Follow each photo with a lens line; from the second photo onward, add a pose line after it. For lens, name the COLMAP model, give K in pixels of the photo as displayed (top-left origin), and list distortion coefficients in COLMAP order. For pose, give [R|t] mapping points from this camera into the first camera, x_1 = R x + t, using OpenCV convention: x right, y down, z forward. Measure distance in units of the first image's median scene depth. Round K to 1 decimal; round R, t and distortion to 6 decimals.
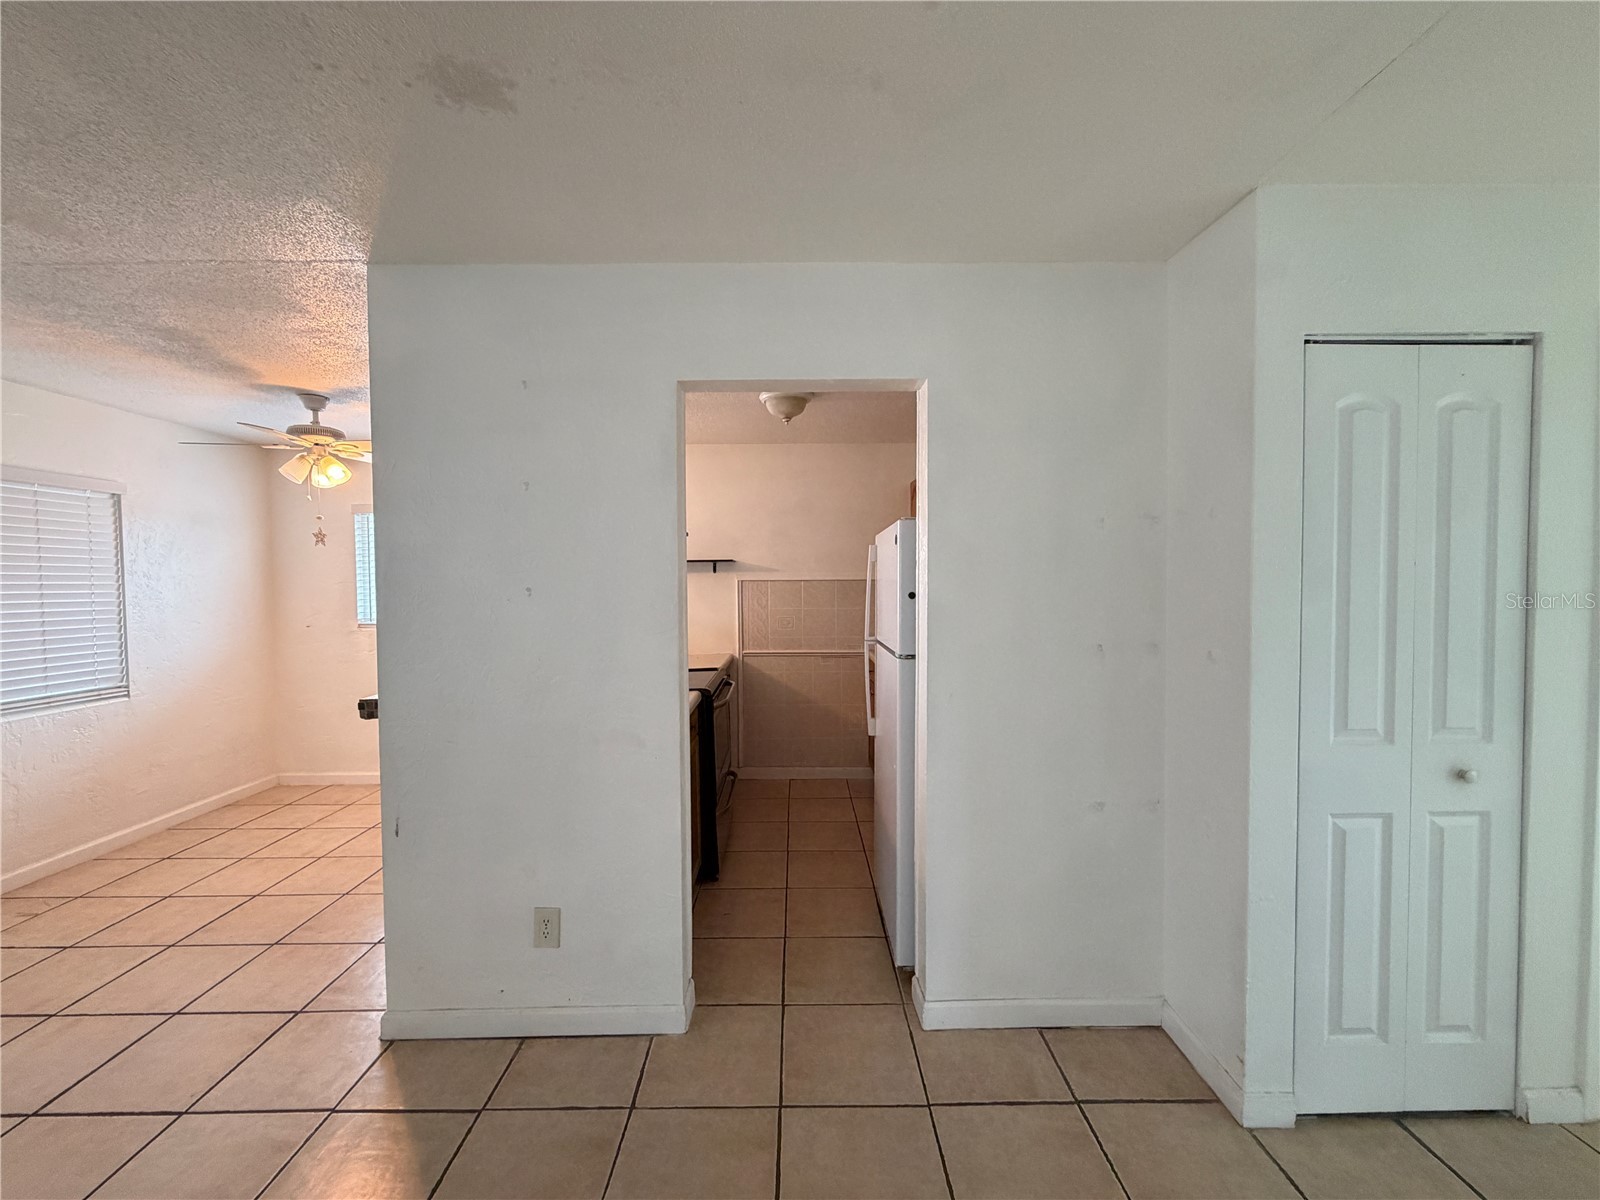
lens RADIAL K [[637.8, 0, 797.1], [0, 637.8, 600.4], [0, 0, 1]] dist [0.000211, 0.000074]
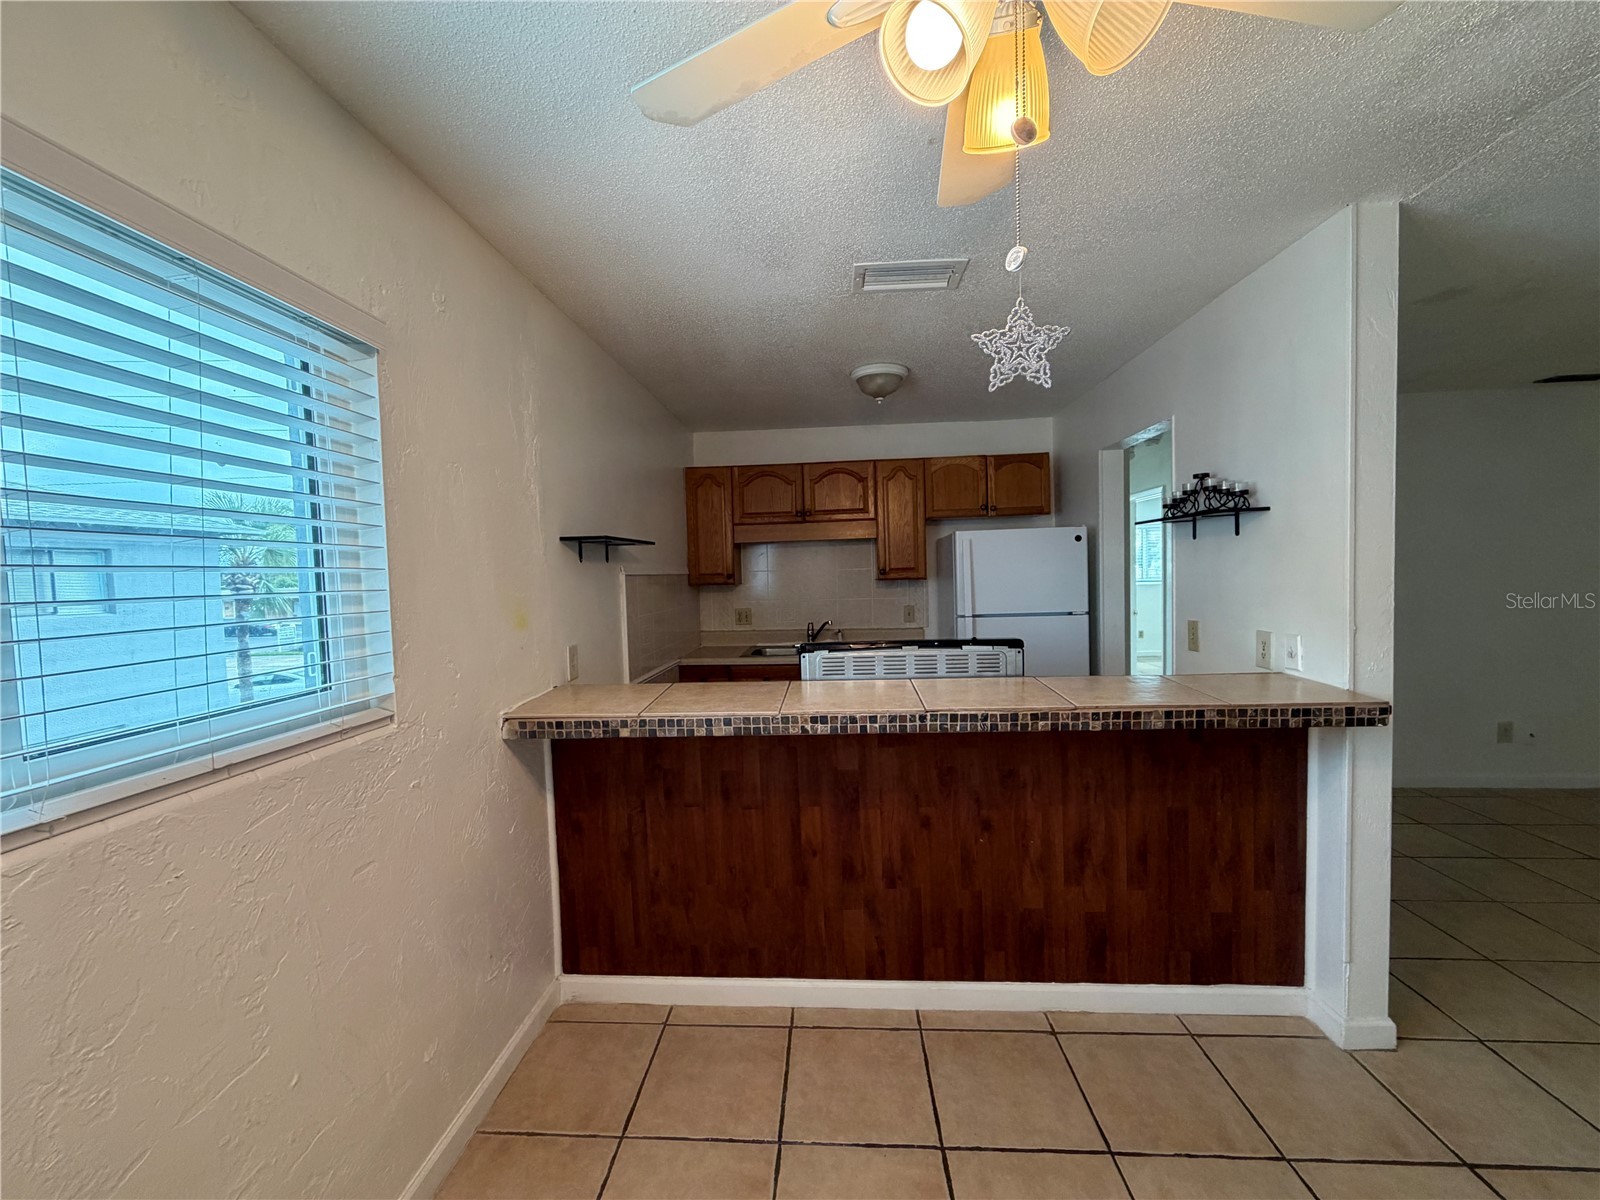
lens RADIAL K [[637.8, 0, 797.1], [0, 637.8, 600.4], [0, 0, 1]] dist [0.000211, 0.000074]
pose [[0.074781, -0.039114, 0.996433, -0.973730], [0.056823, 0.997774, 0.034902, -0.025269], [-0.995580, 0.054010, 0.076837, 1.060897]]
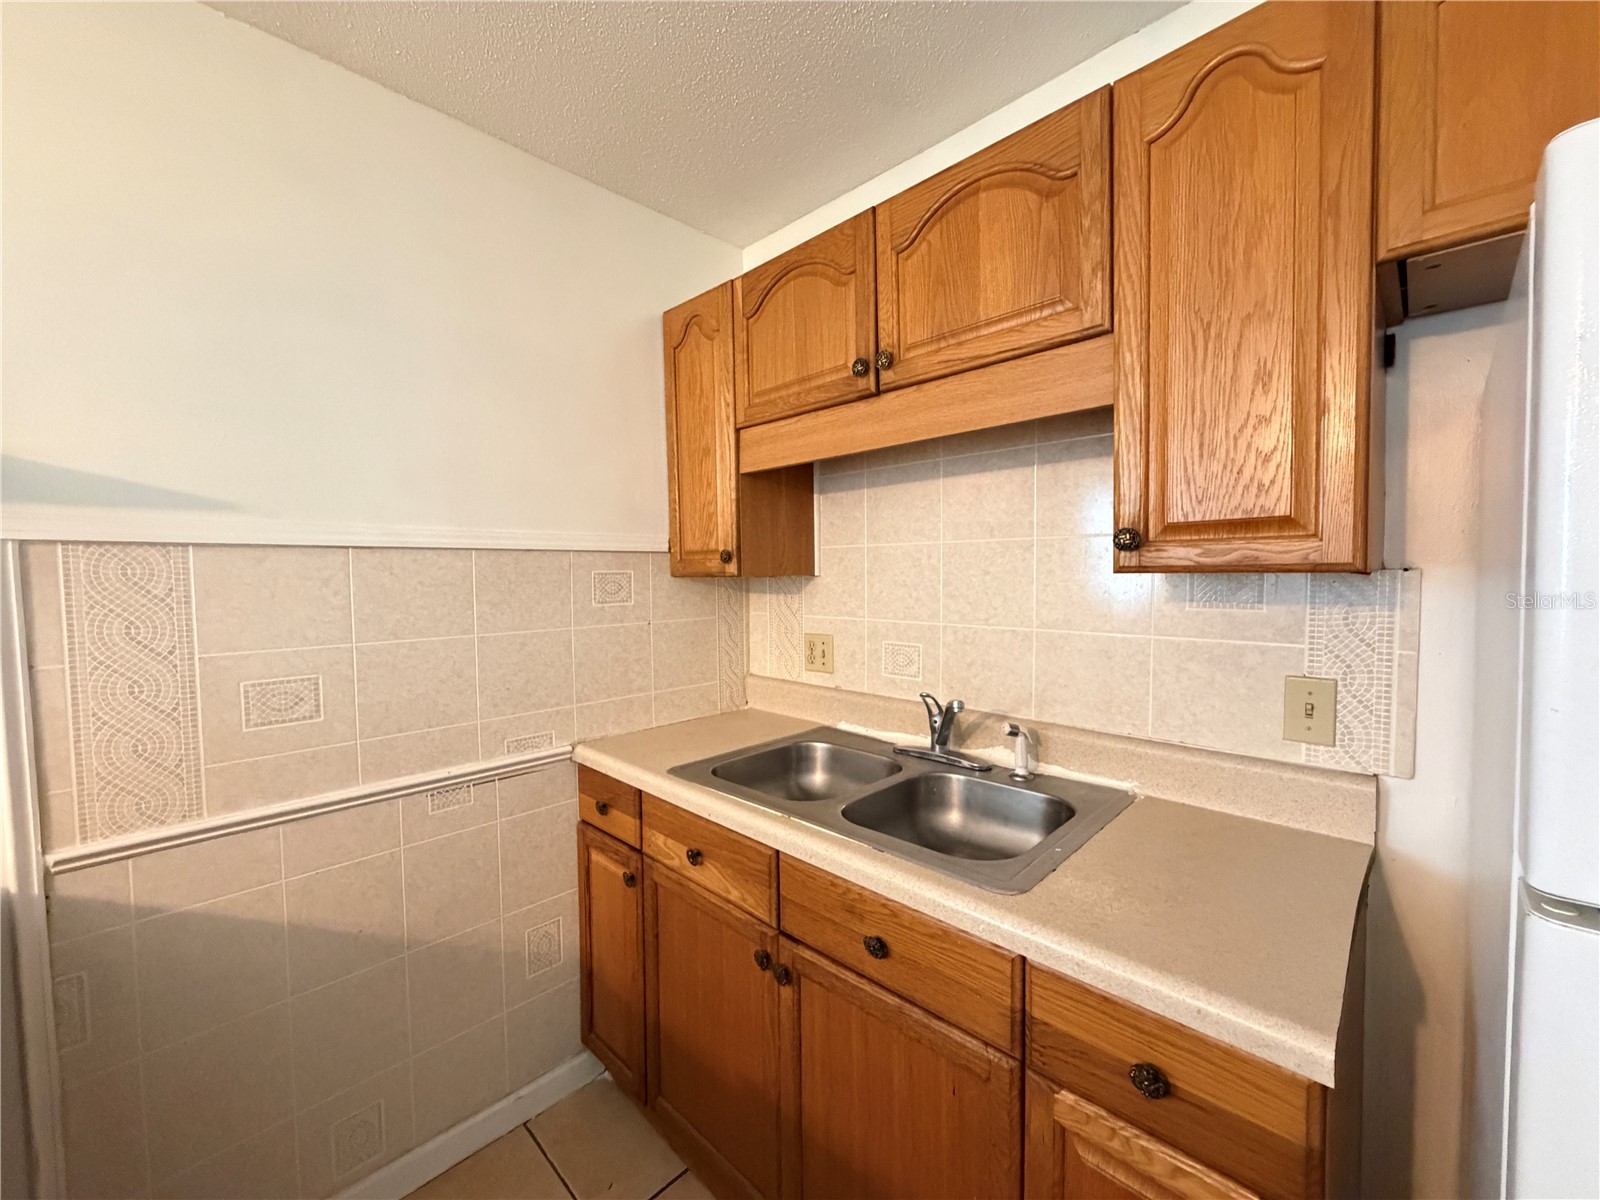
lens RADIAL K [[637.8, 0, 797.1], [0, 637.8, 600.4], [0, 0, 1]] dist [0.000211, 0.000074]
pose [[0.704578, -0.034315, 0.708797, -0.074979], [0.029701, 0.999381, 0.018859, -0.009359], [-0.709005, 0.007764, 0.705161, 0.889779]]
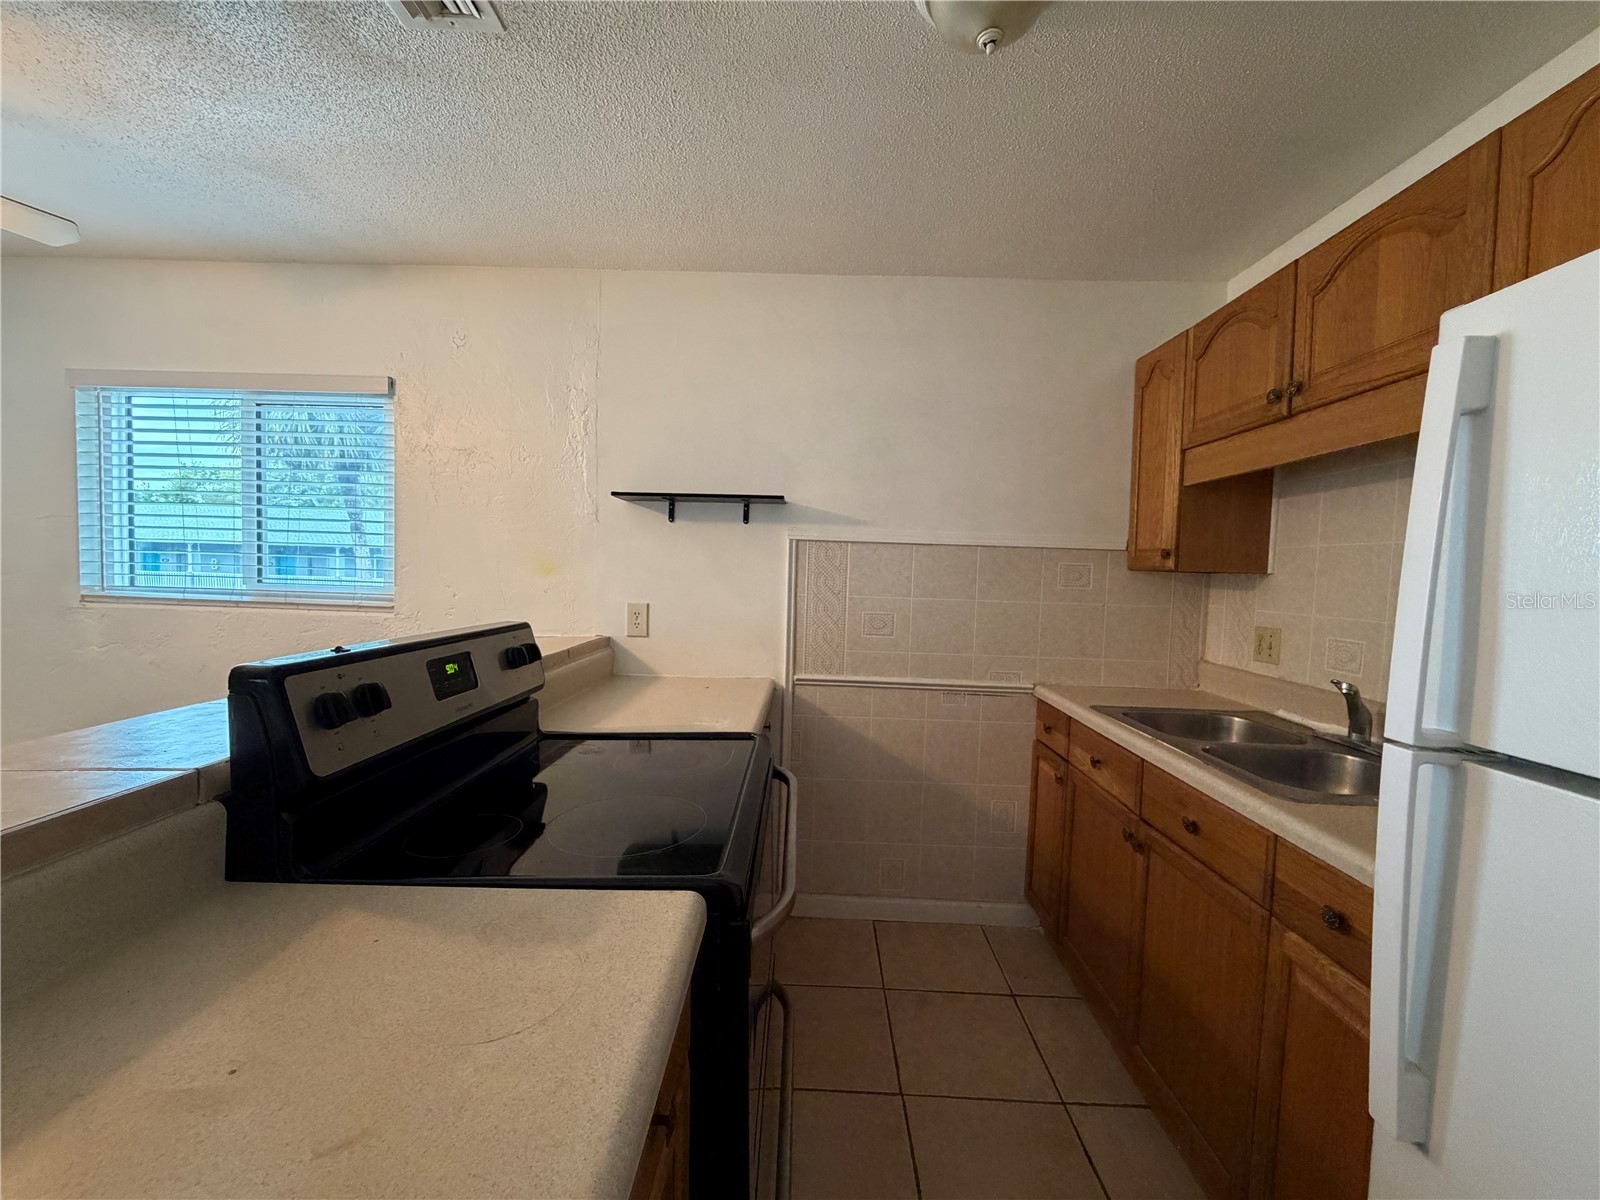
lens RADIAL K [[637.8, 0, 797.1], [0, 637.8, 600.4], [0, 0, 1]] dist [0.000211, 0.000074]
pose [[0.998943, 0.038657, -0.024855, -0.098744], [-0.038227, 0.999115, 0.017547, 0.012063], [0.025511, -0.016578, 0.999537, 0.651928]]
